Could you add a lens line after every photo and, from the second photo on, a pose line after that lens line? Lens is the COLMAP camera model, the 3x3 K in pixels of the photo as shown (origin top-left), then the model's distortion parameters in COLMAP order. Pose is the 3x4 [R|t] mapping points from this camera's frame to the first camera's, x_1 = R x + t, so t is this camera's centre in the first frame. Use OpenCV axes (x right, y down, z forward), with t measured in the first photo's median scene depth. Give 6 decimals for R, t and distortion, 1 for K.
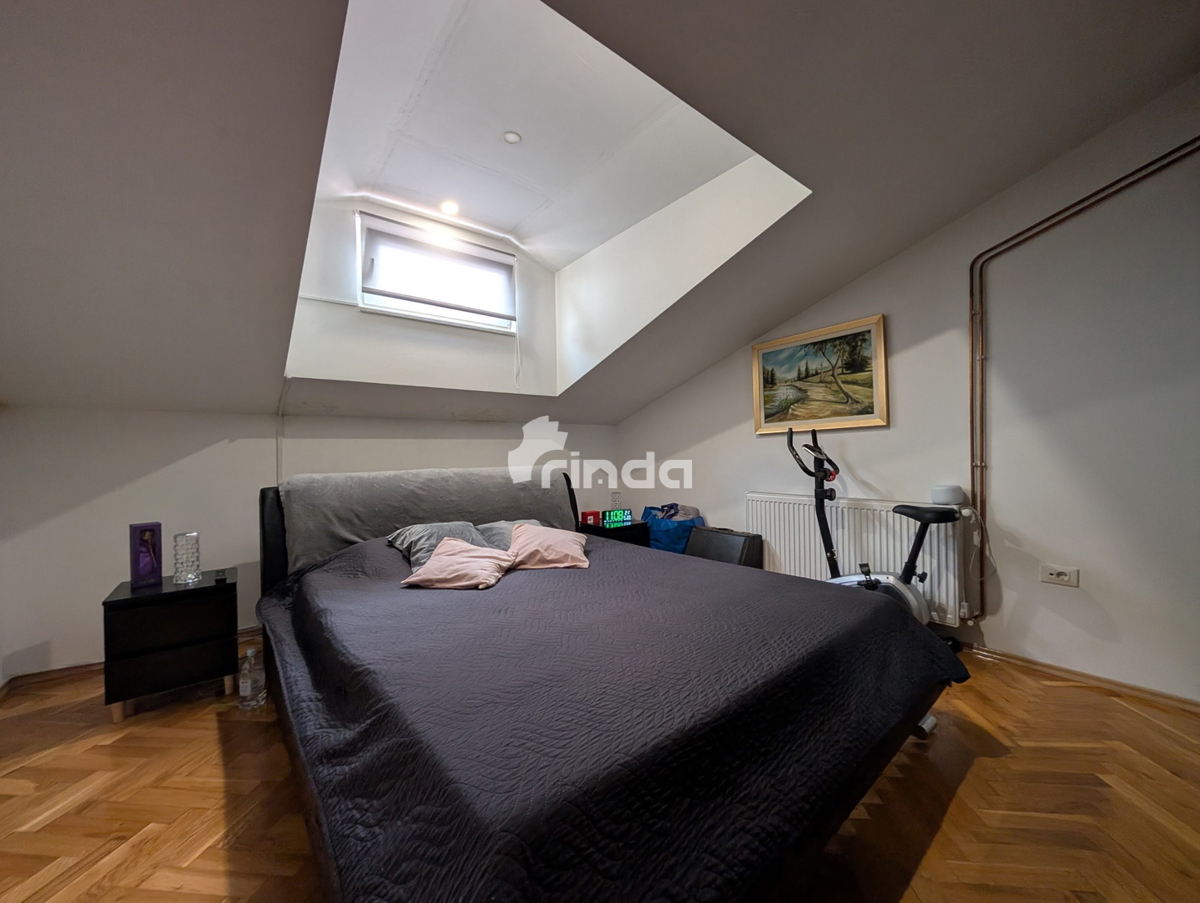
lens RADIAL K [[455.5, 0, 603.6], [0, 455.5, 453.4], [0, 0, 1]] dist [0.000482, 0.000254]
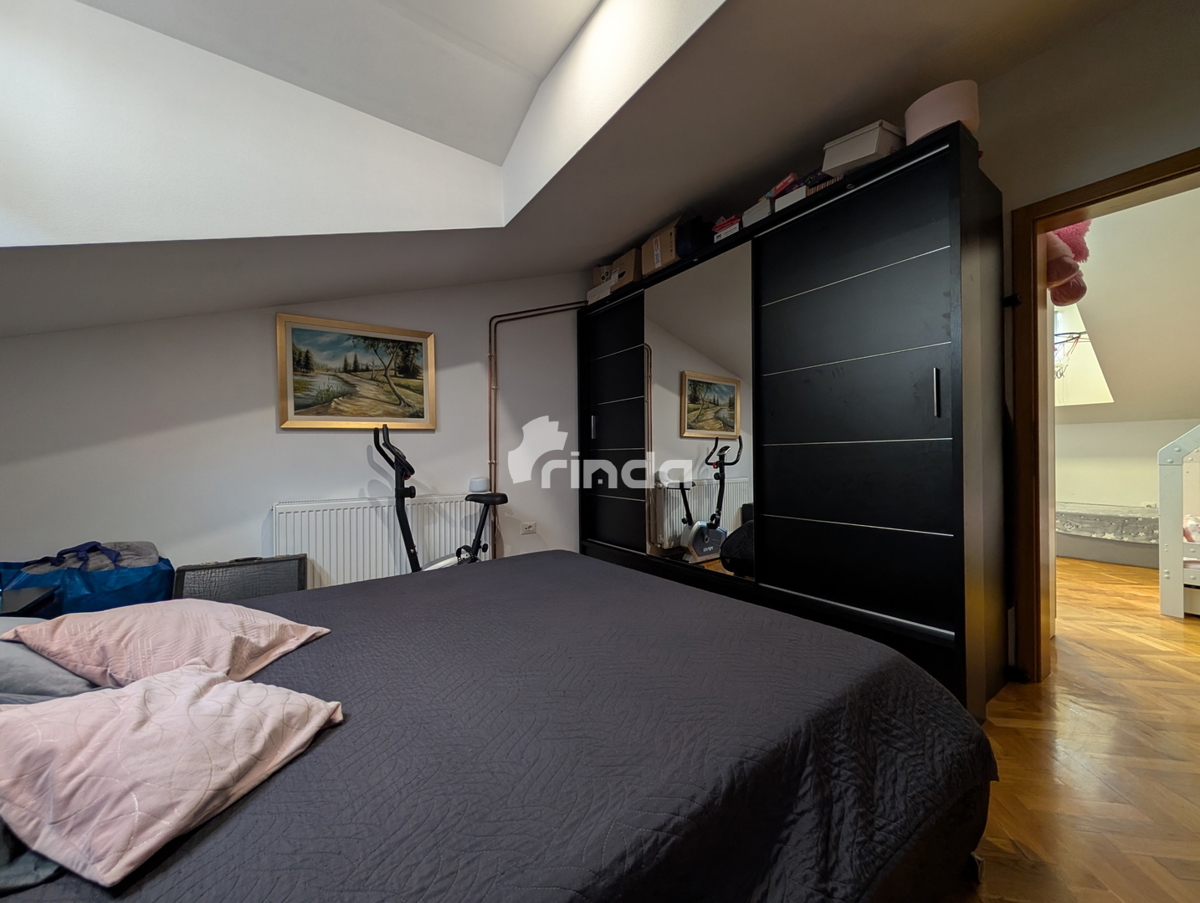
lens RADIAL K [[455.5, 0, 603.6], [0, 455.5, 453.4], [0, 0, 1]] dist [0.000482, 0.000254]
pose [[0.058817, 0.022949, 0.998005, -0.472810], [0.008314, 0.999690, -0.023478, 0.028136], [-0.998234, 0.009678, 0.058608, 0.469370]]
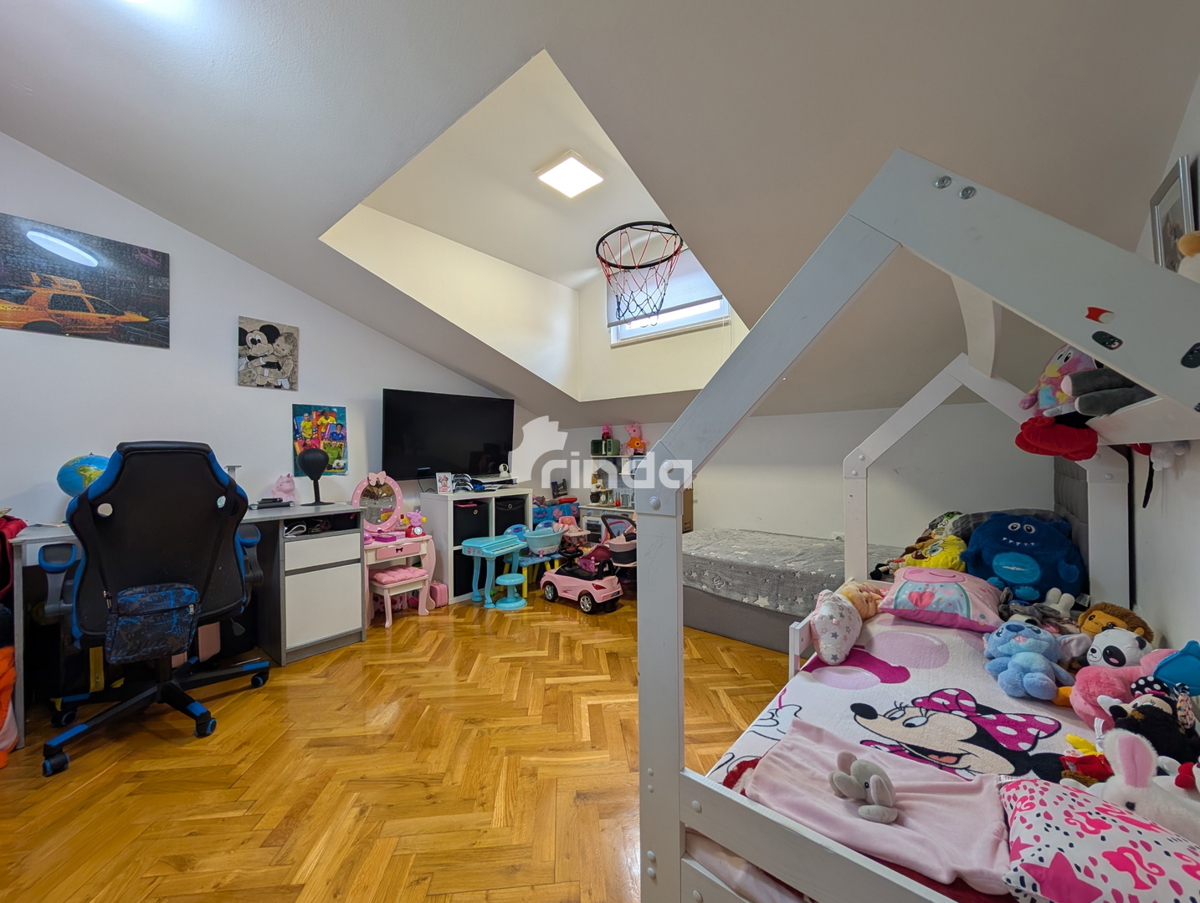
lens RADIAL K [[455.5, 0, 603.6], [0, 455.5, 453.4], [0, 0, 1]] dist [0.000482, 0.000254]
pose [[-0.186533, 0.022563, 0.982189, 0.299391], [0.013756, 0.999698, -0.020353, 0.003657], [-0.982352, 0.009715, -0.186788, -0.622320]]
